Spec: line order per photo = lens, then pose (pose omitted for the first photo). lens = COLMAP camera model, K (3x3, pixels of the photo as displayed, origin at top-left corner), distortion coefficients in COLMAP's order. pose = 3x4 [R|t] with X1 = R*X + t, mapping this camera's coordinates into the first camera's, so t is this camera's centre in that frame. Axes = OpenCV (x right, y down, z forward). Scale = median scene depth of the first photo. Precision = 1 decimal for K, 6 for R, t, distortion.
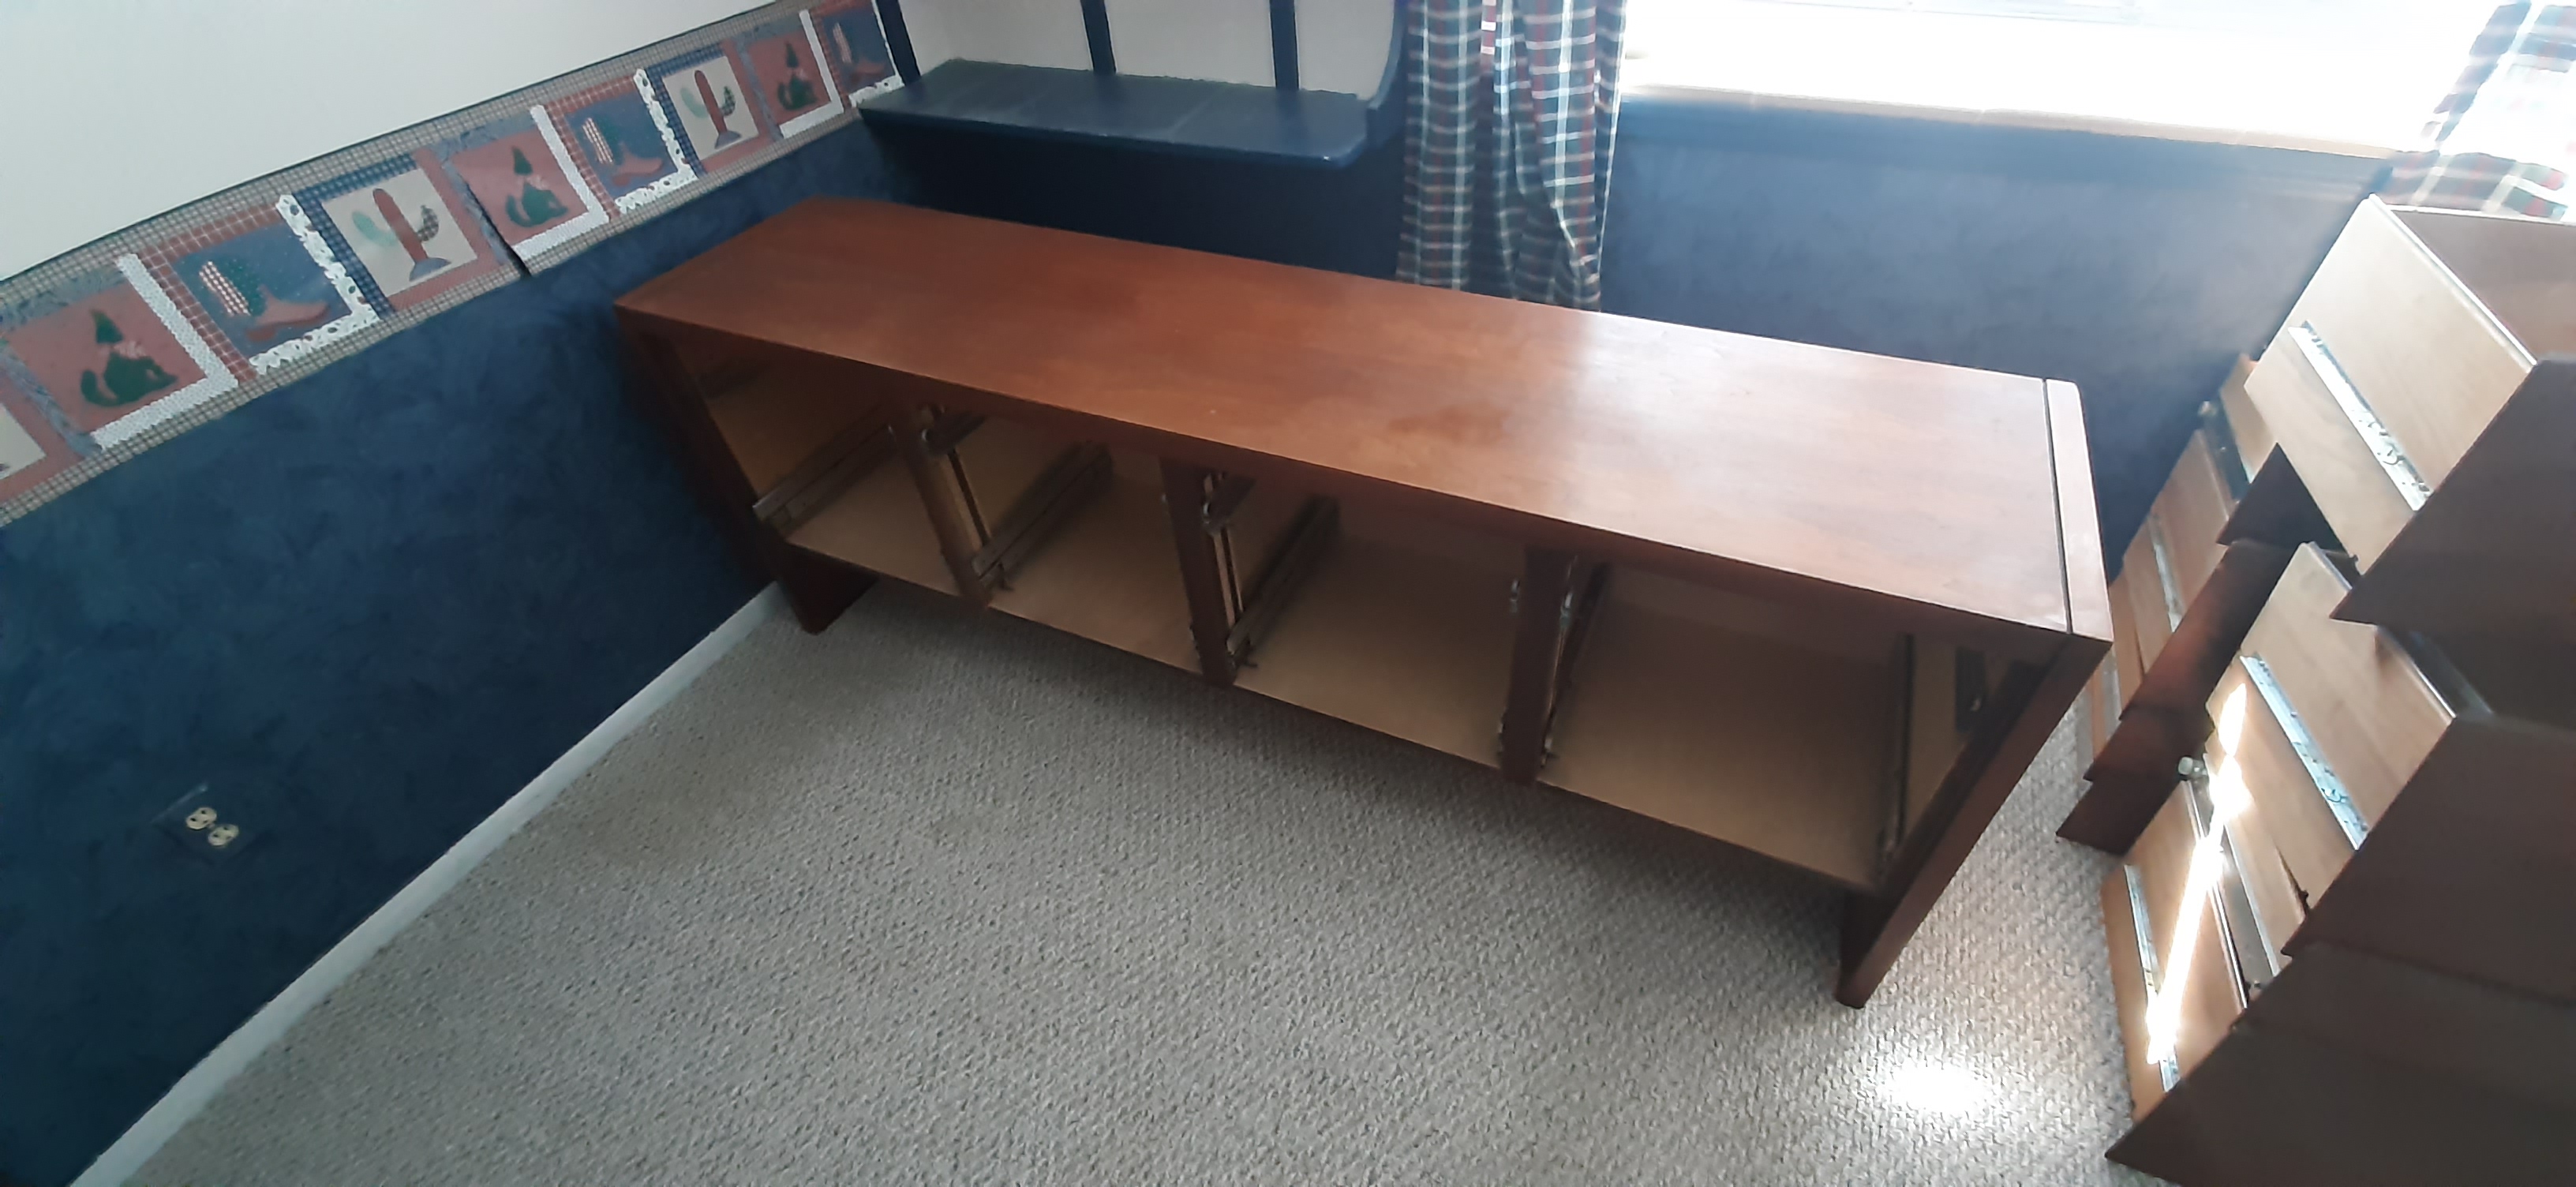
lens RADIAL K [[1003.1, 0, 1322.4], [0, 1003.1, 582.6], [0, 0, 1]] dist [0.022096, -0.017958]
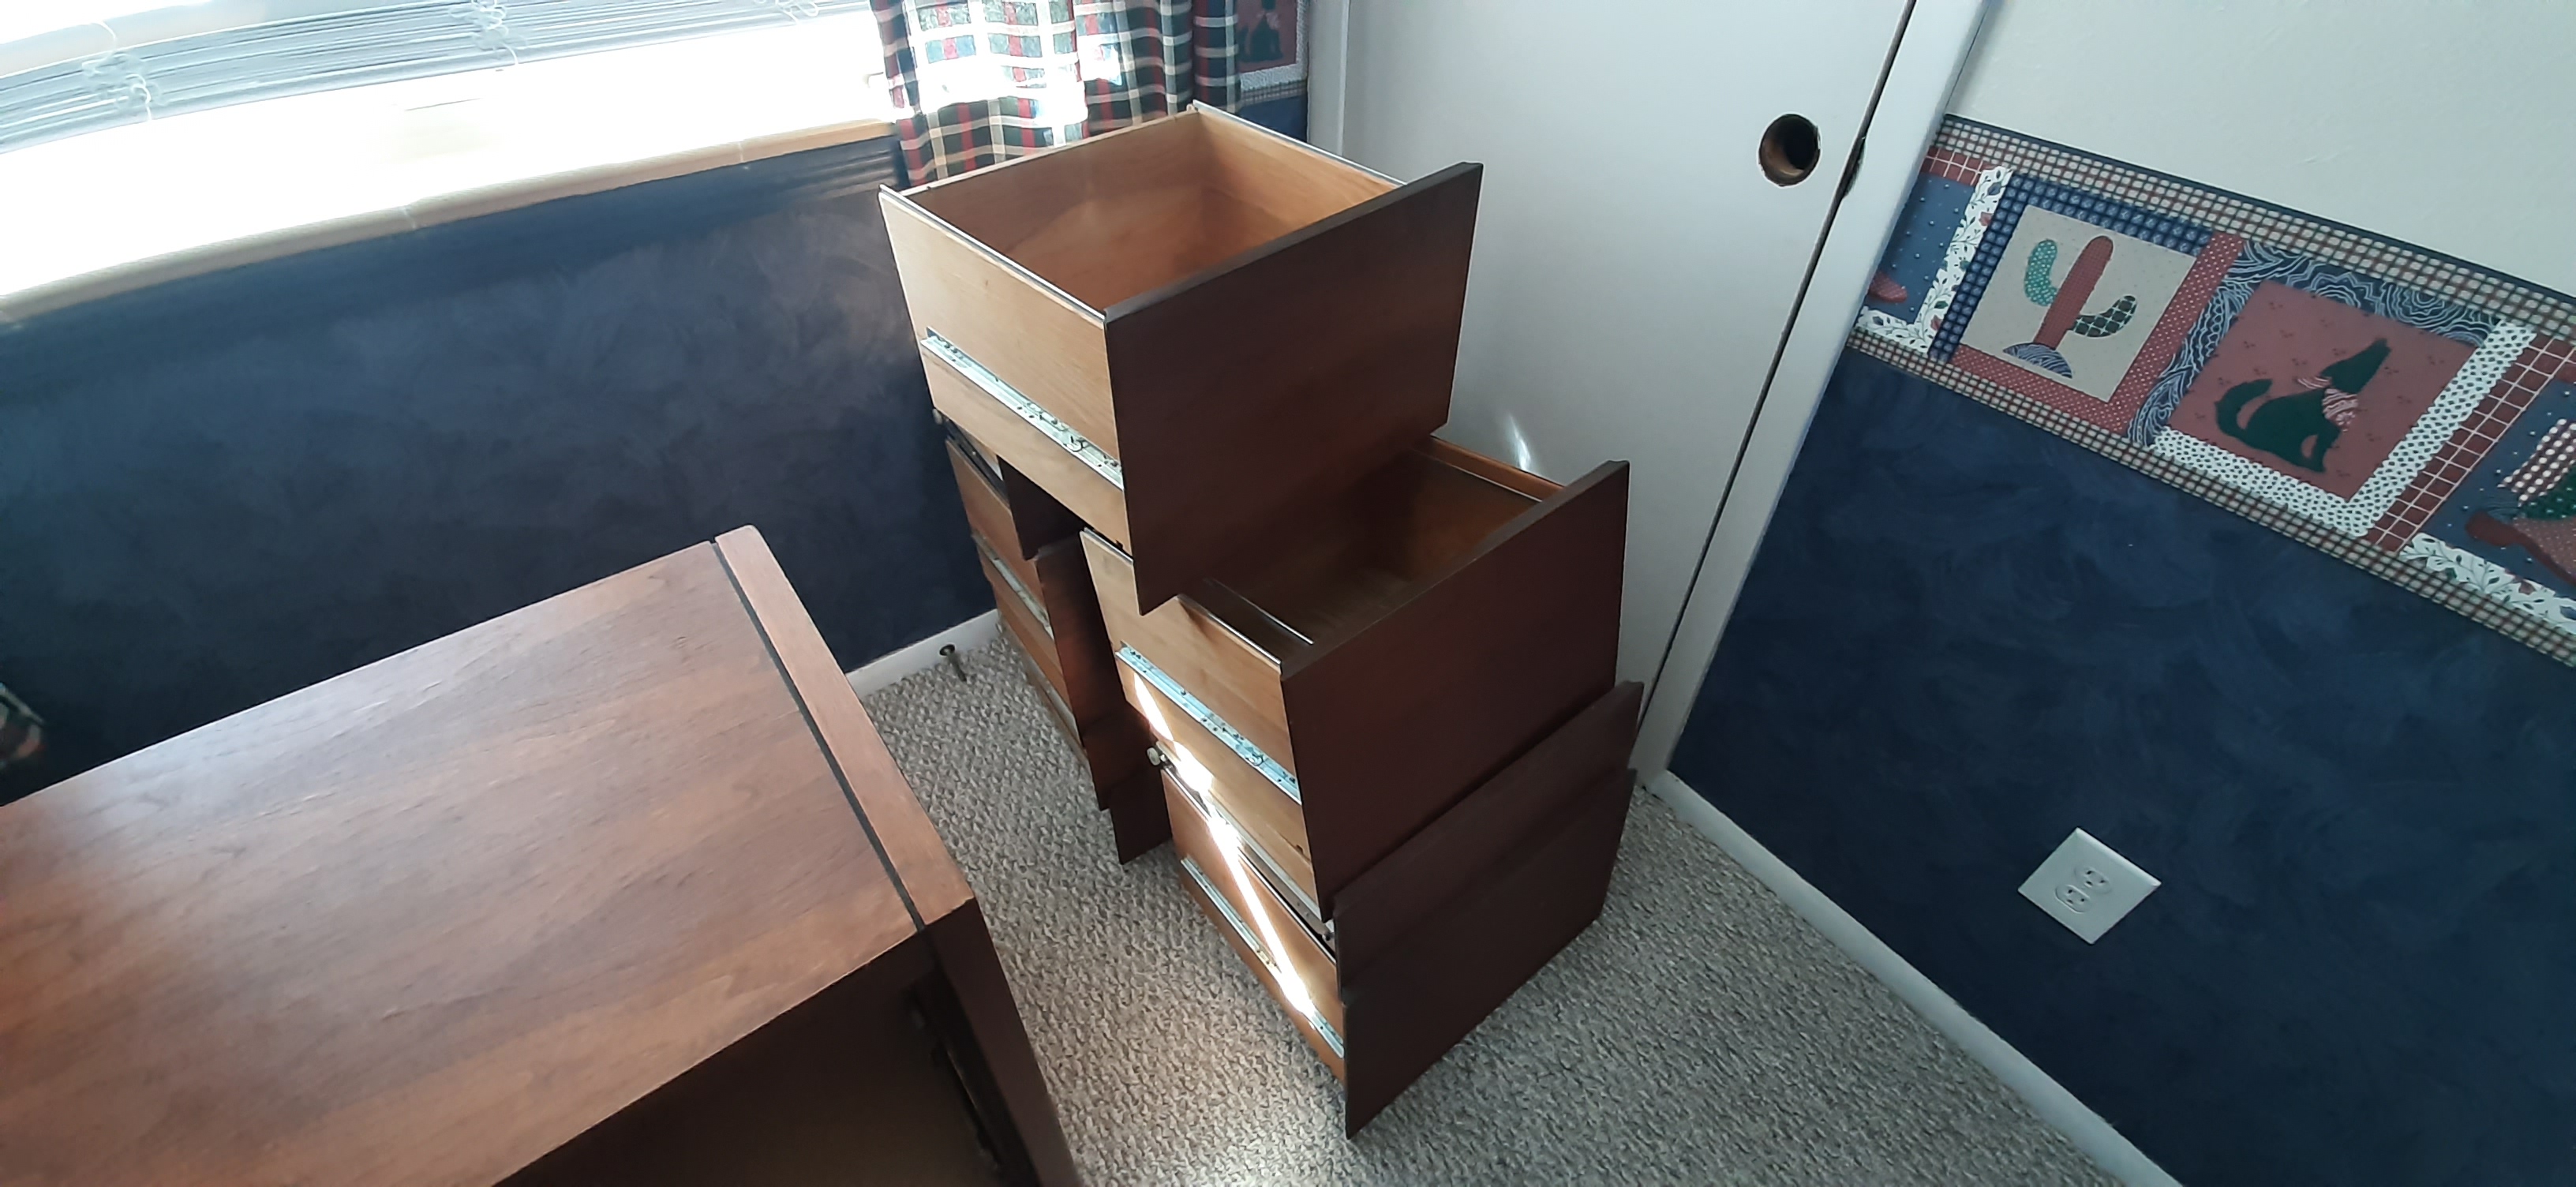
lens RADIAL K [[1003.1, 0, 1322.4], [0, 1003.1, 582.6], [0, 0, 1]] dist [0.022096, -0.017958]
pose [[0.452877, -0.550449, 0.701361, 0.367398], [0.562959, 0.786551, 0.253800, -0.107808], [-0.691360, 0.279898, 0.666092, 0.214915]]
